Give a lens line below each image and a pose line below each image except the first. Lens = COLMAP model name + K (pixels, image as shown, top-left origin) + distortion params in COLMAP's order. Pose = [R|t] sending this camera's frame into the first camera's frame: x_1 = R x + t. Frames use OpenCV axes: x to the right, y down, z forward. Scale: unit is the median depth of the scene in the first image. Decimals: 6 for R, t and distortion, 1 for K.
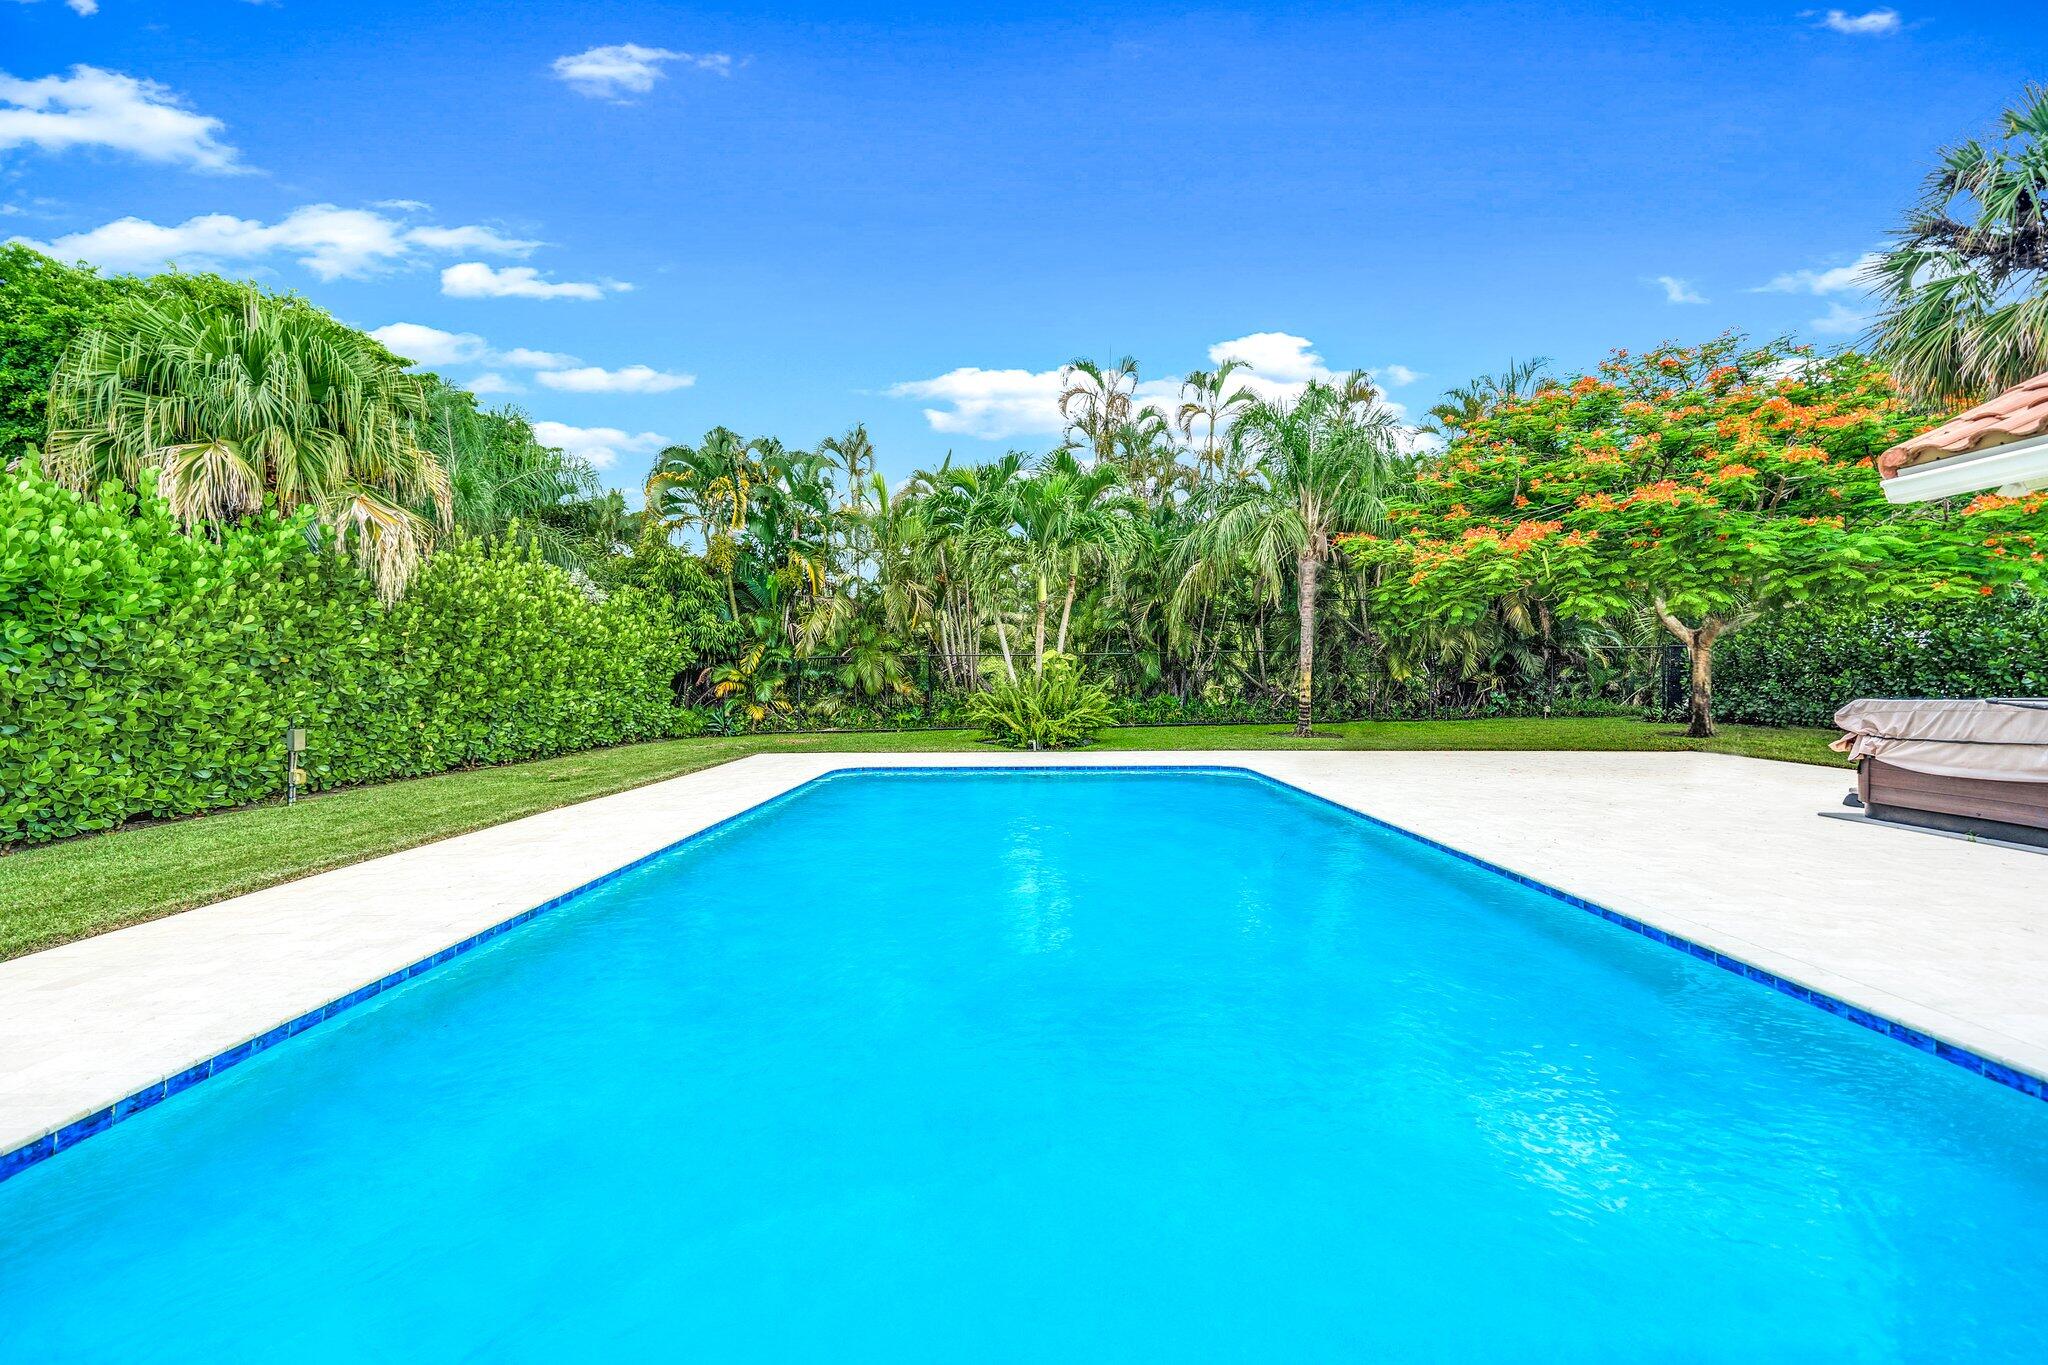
lens RADIAL K [[770.9, 0, 1024.0], [0, 770.9, 682.5], [0, 0, 1]] dist [-0.000516, -0.000167]
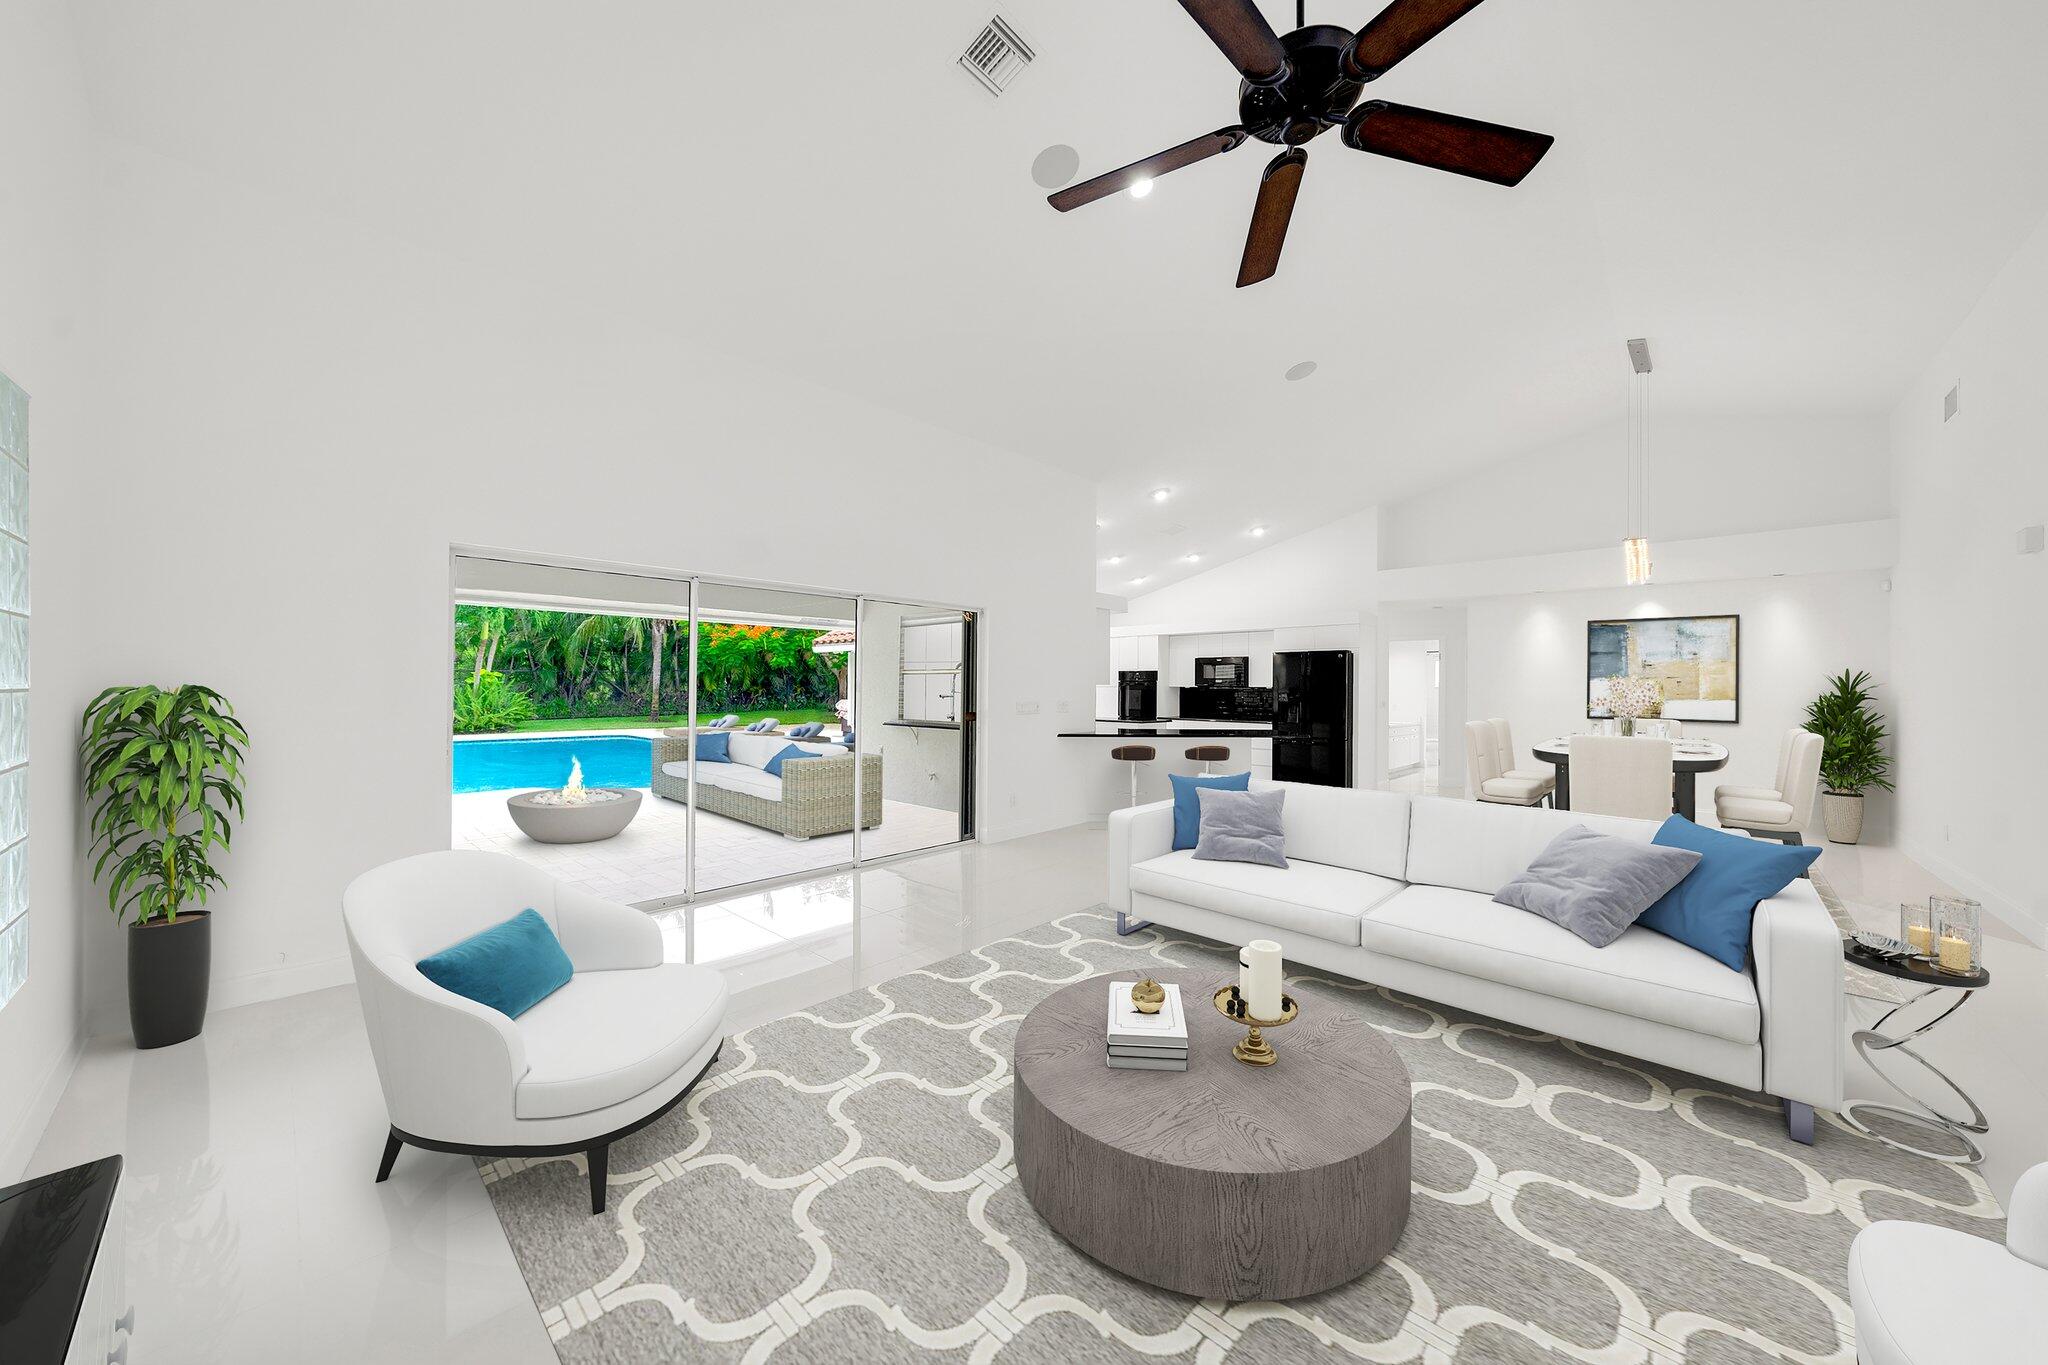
lens RADIAL K [[714.0, 0, 1024.0], [0, 714.0, 682.5], [0, 0, 1]] dist [-0.000191, -0.000032]
pose [[0.669723, 0.016032, 0.742438, -0.257462], [-0.011563, 0.999871, -0.011161, -0.011033], [-0.742521, -0.001110, 0.669822, -0.655298]]
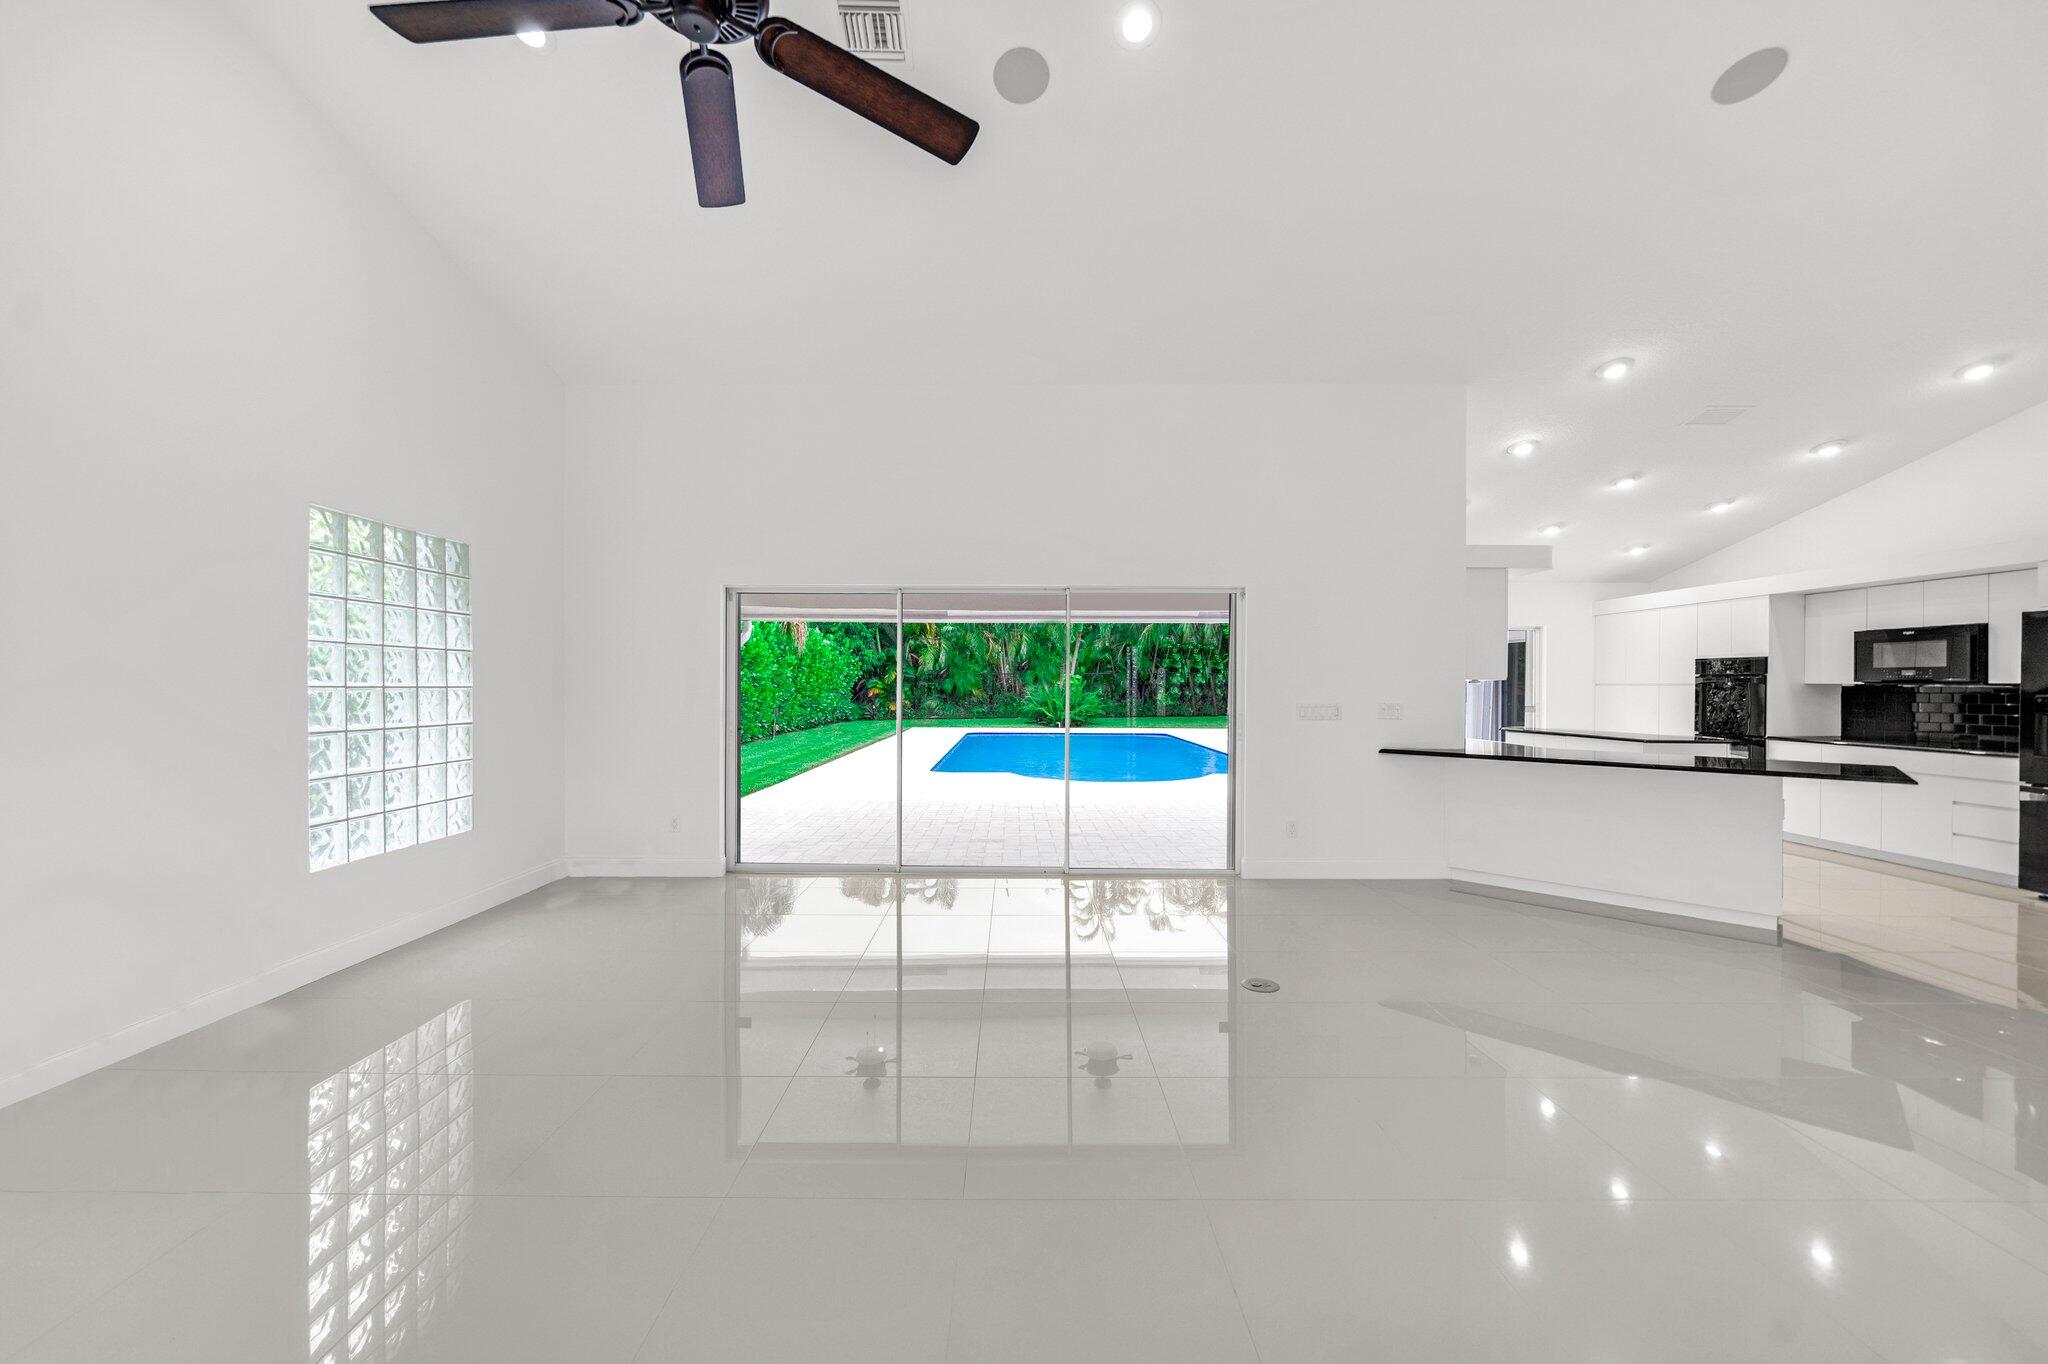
lens RADIAL K [[770.9, 0, 1024.0], [0, 770.9, 682.0], [0, 0, 1]] dist [-0.000516, -0.000167]
pose [[0.999847, 0.010250, 0.014144, -0.082398], [-0.010199, 0.999941, -0.003722, -0.011493], [-0.014182, 0.003577, 0.999893, -0.717239]]
